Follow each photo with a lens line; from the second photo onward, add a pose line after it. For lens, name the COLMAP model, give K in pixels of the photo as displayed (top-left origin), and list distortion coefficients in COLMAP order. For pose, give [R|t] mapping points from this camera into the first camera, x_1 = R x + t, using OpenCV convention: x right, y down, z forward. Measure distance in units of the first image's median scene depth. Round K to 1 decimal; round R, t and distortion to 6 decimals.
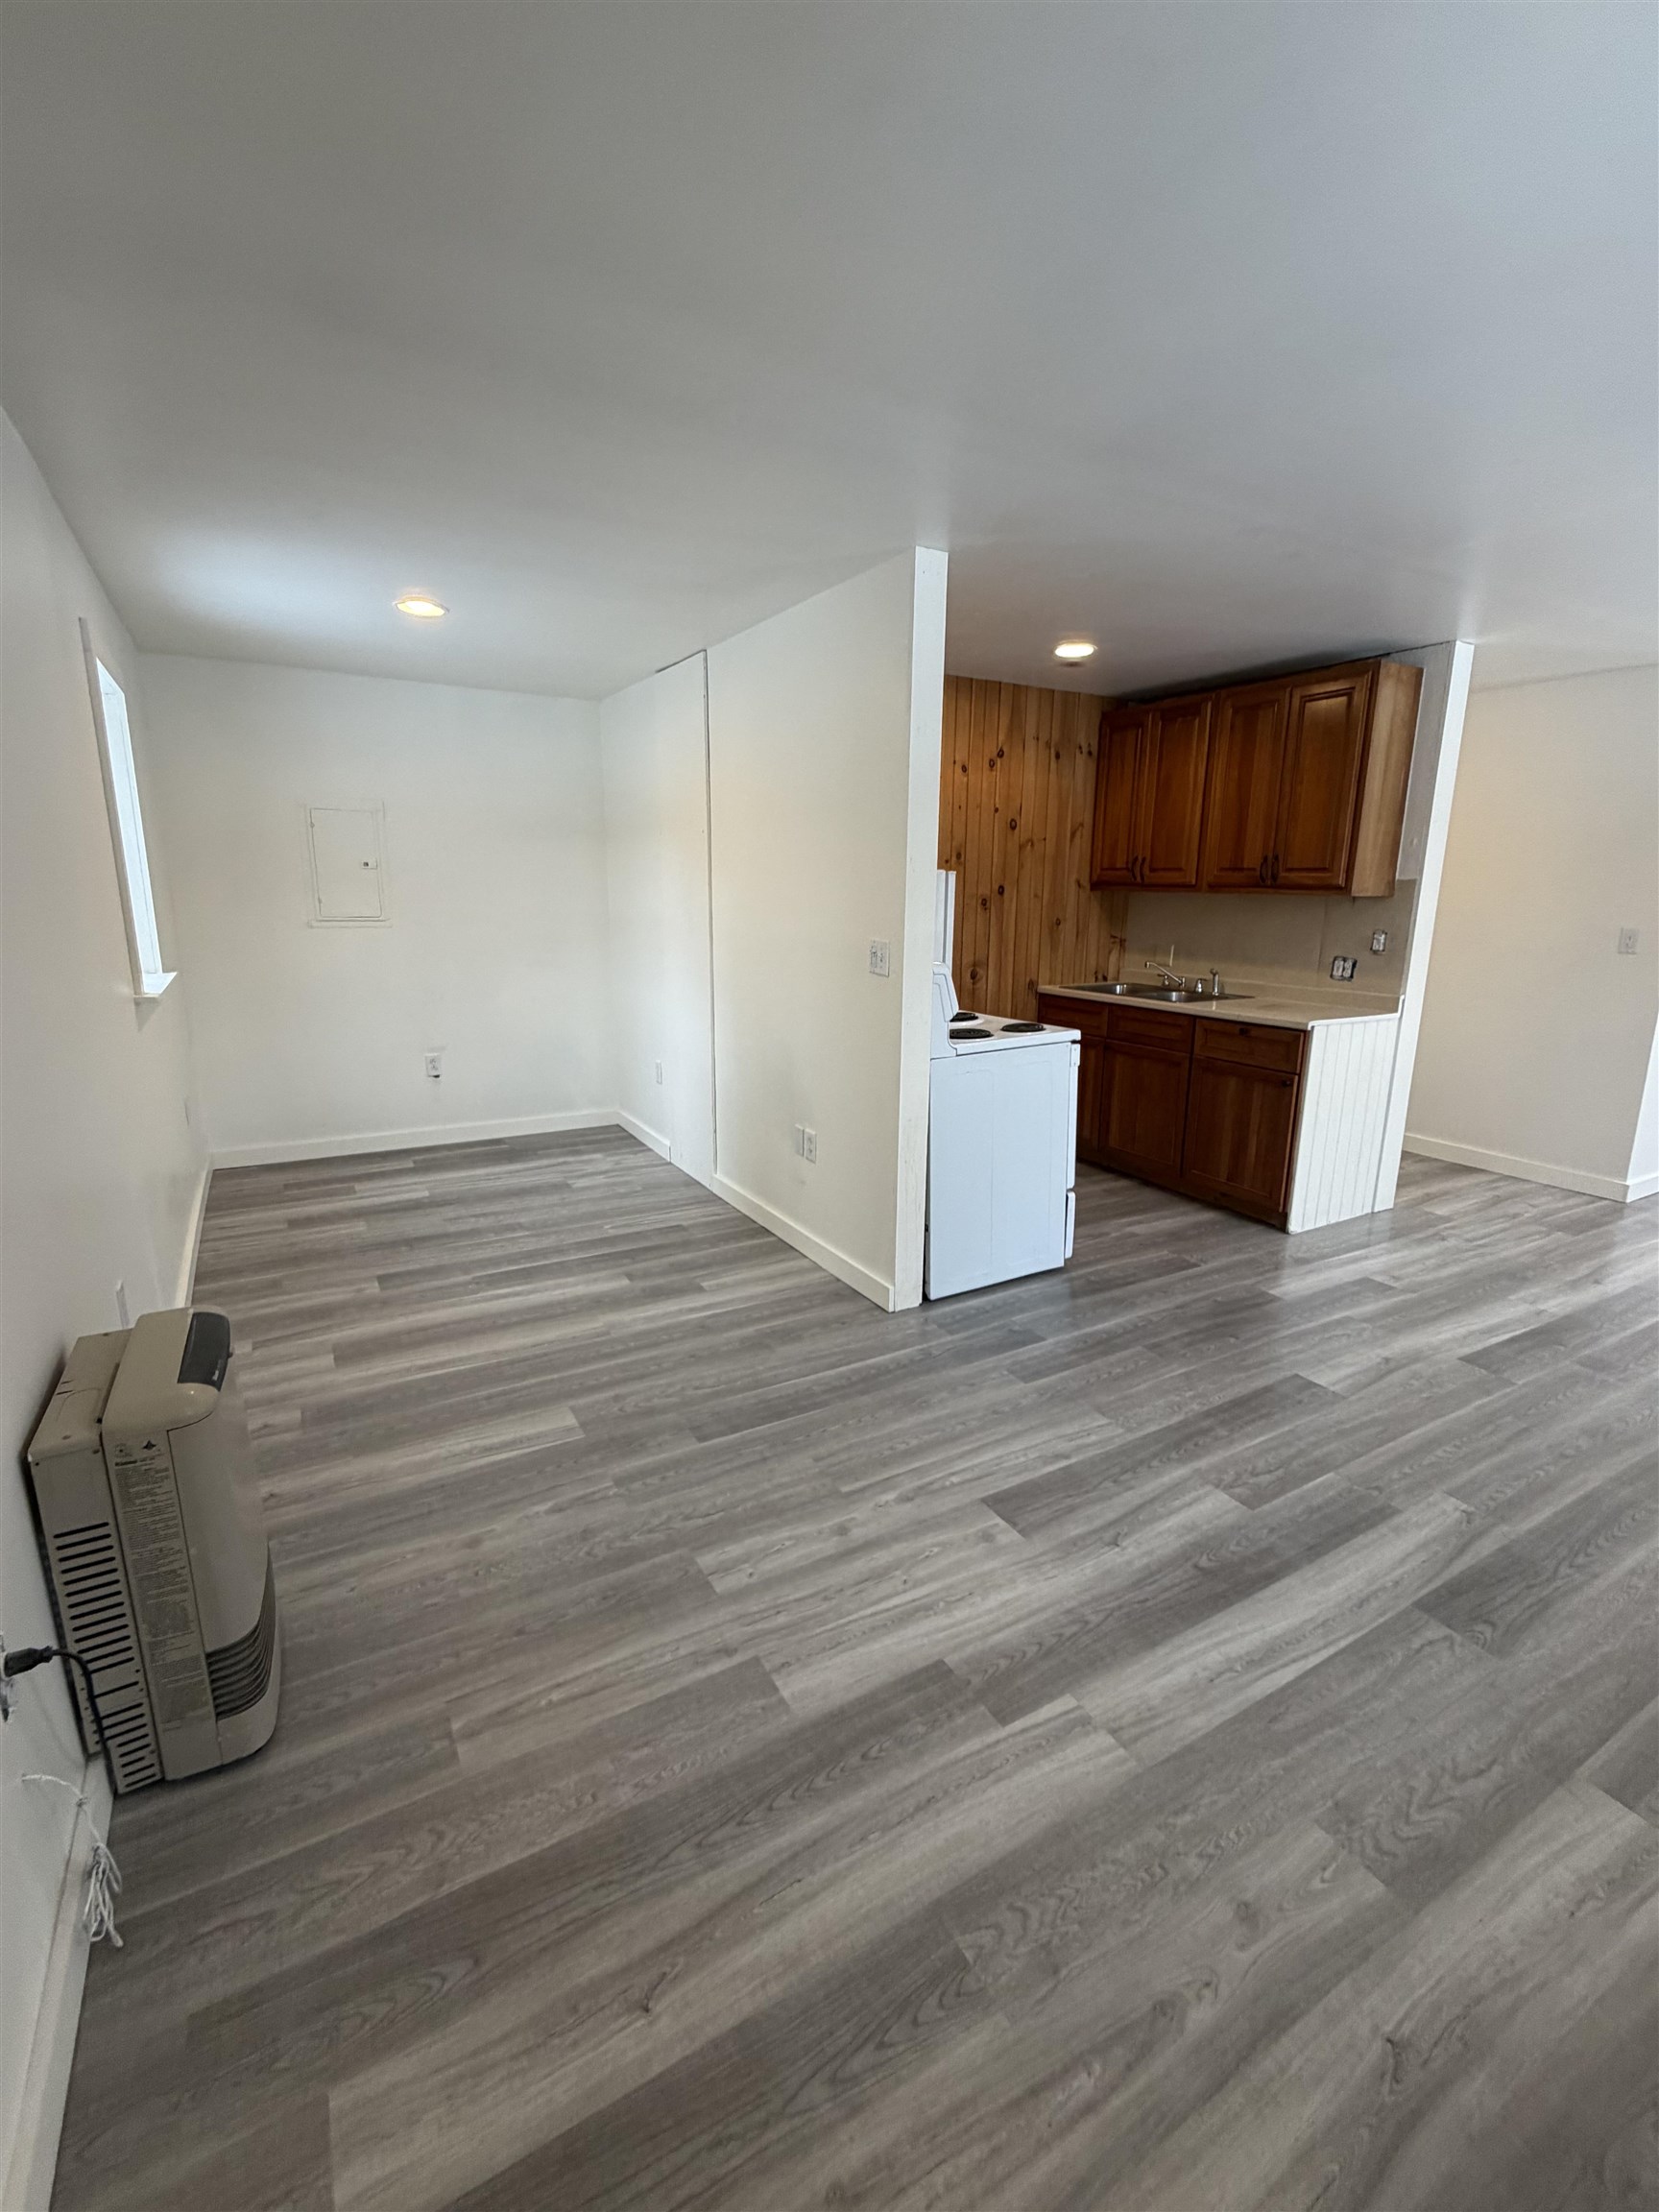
lens RADIAL K [[966.2, 0, 836.4], [0, 966.2, 1103.4], [0, 0, 1]] dist [-0.001910, 0.000087]
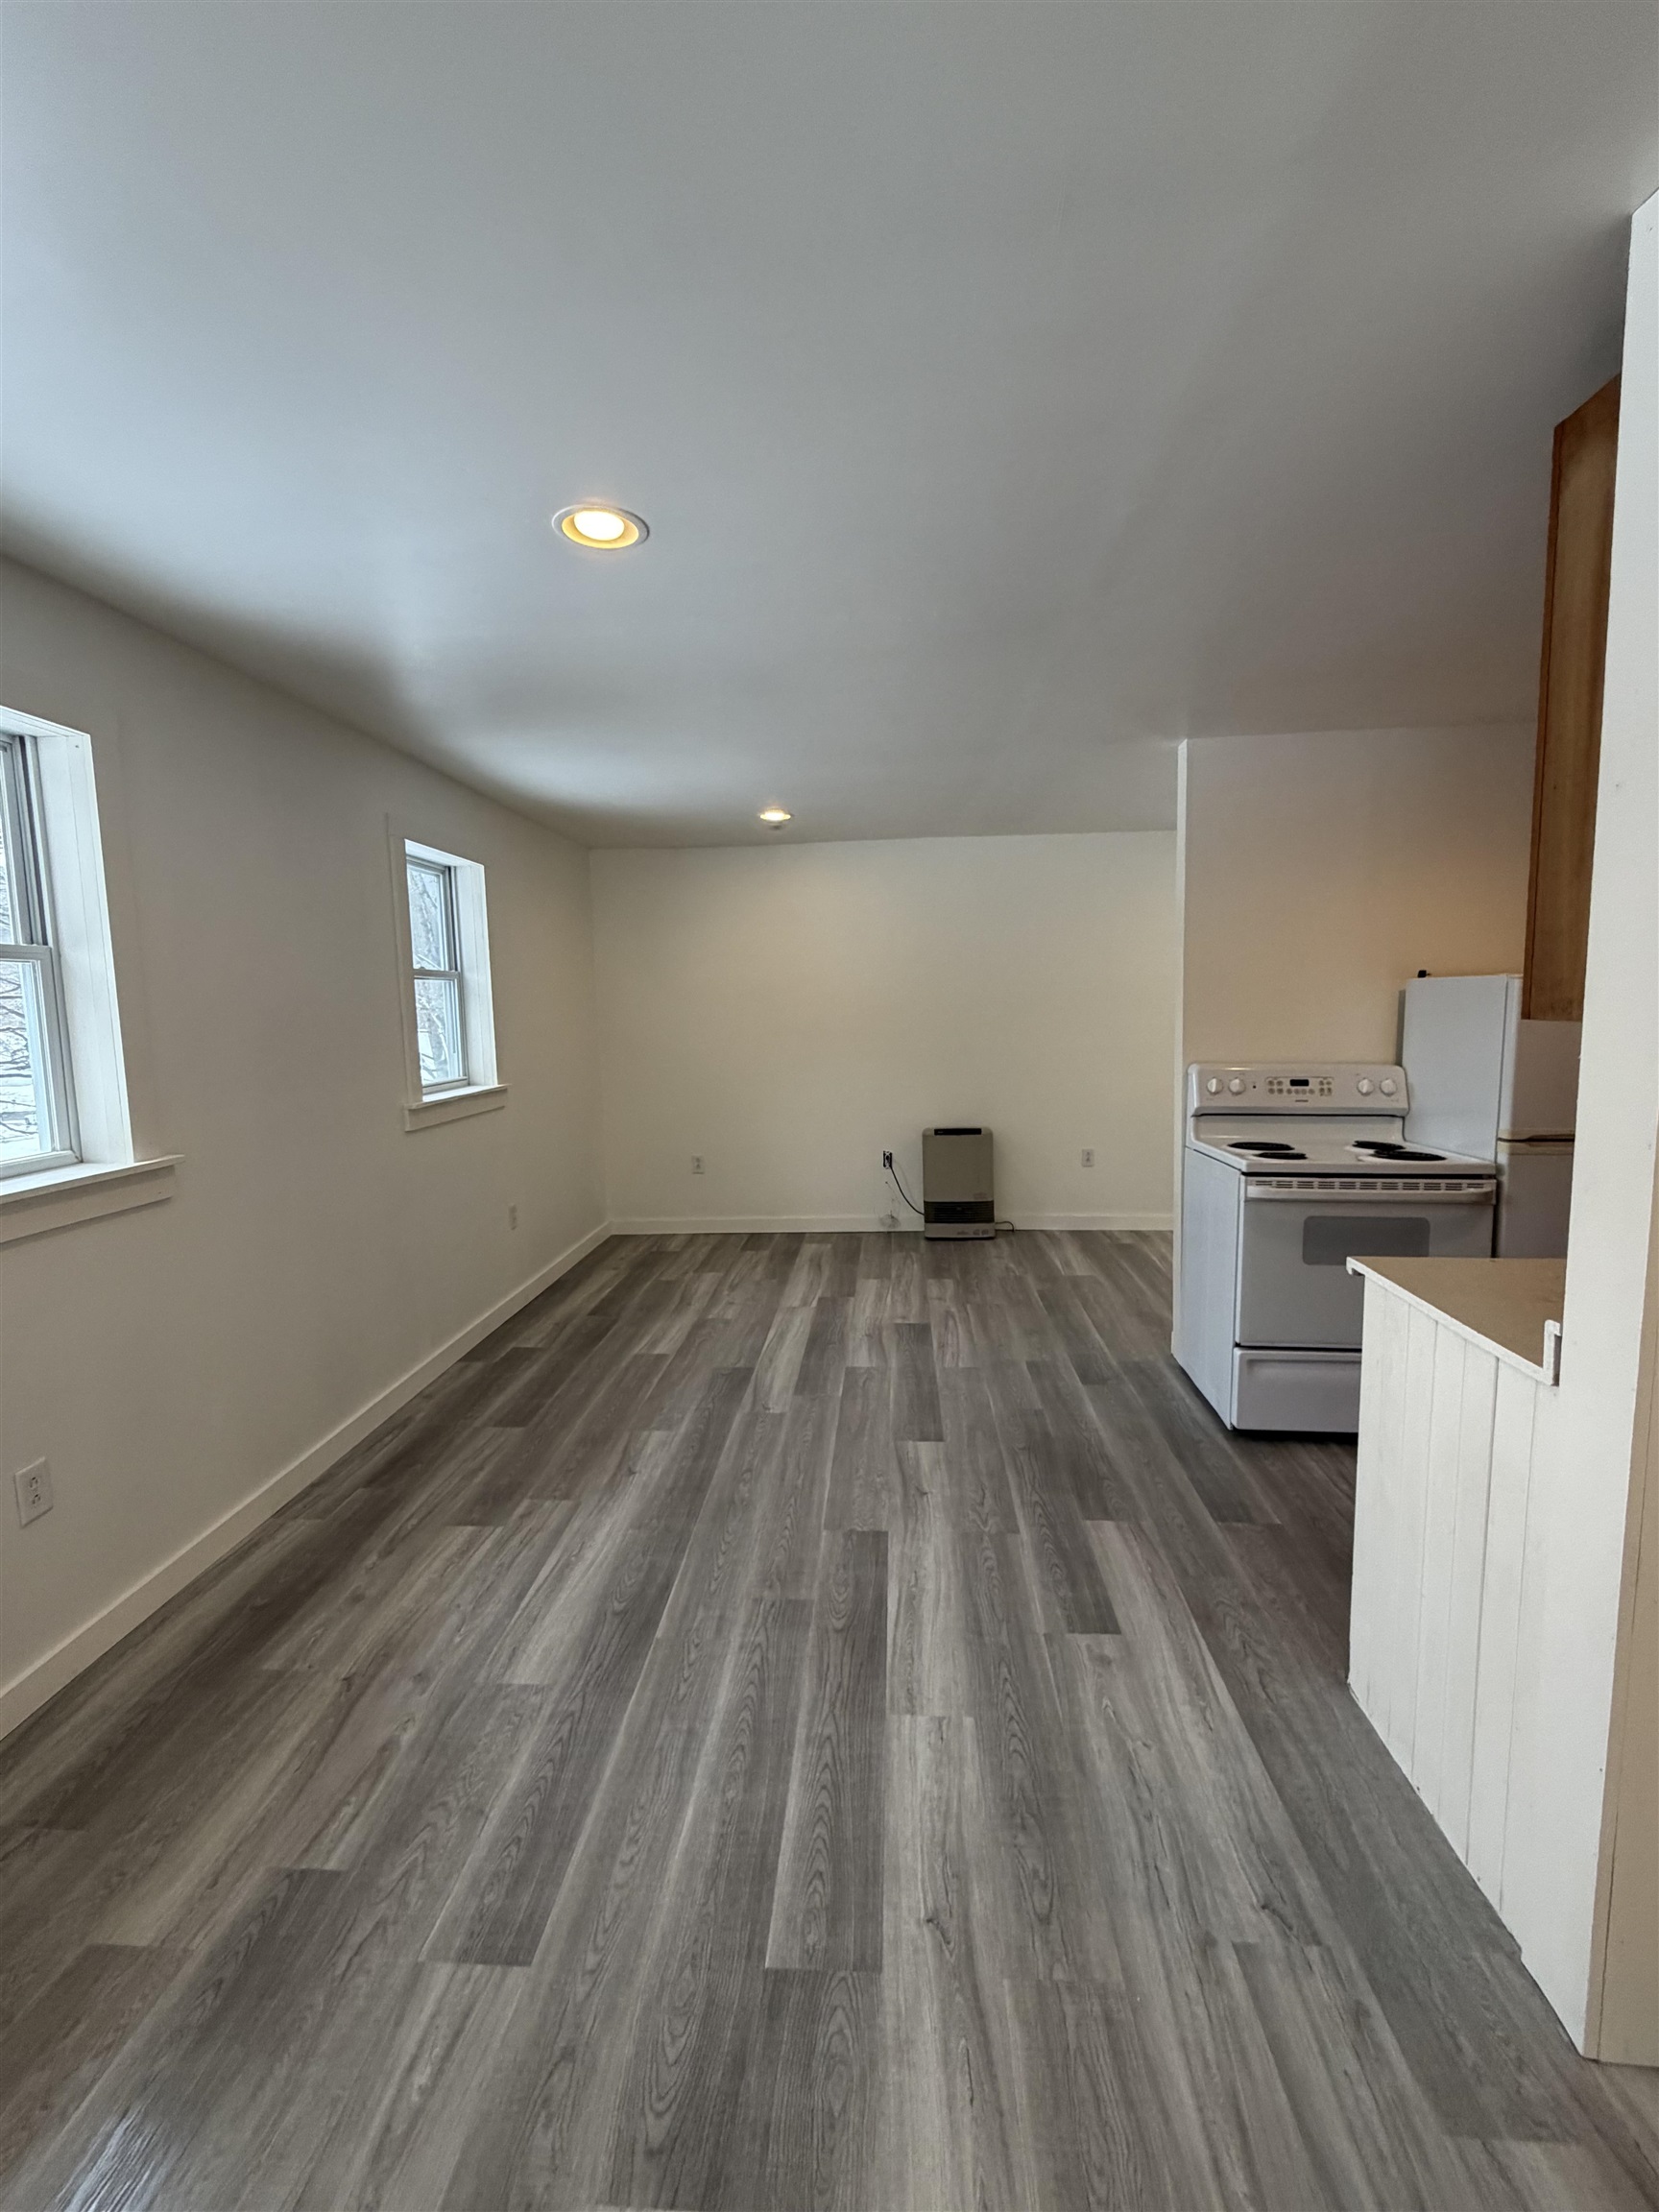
lens RADIAL K [[966.2, 0, 827.2], [0, 966.2, 1106.8], [0, 0, 1]] dist [-0.001910, 0.000087]
pose [[-0.559115, 0.095517, -0.823570, 1.154567], [-0.167021, 0.960000, 0.224729, -0.251431], [0.812093, 0.263203, -0.520797, 1.111922]]
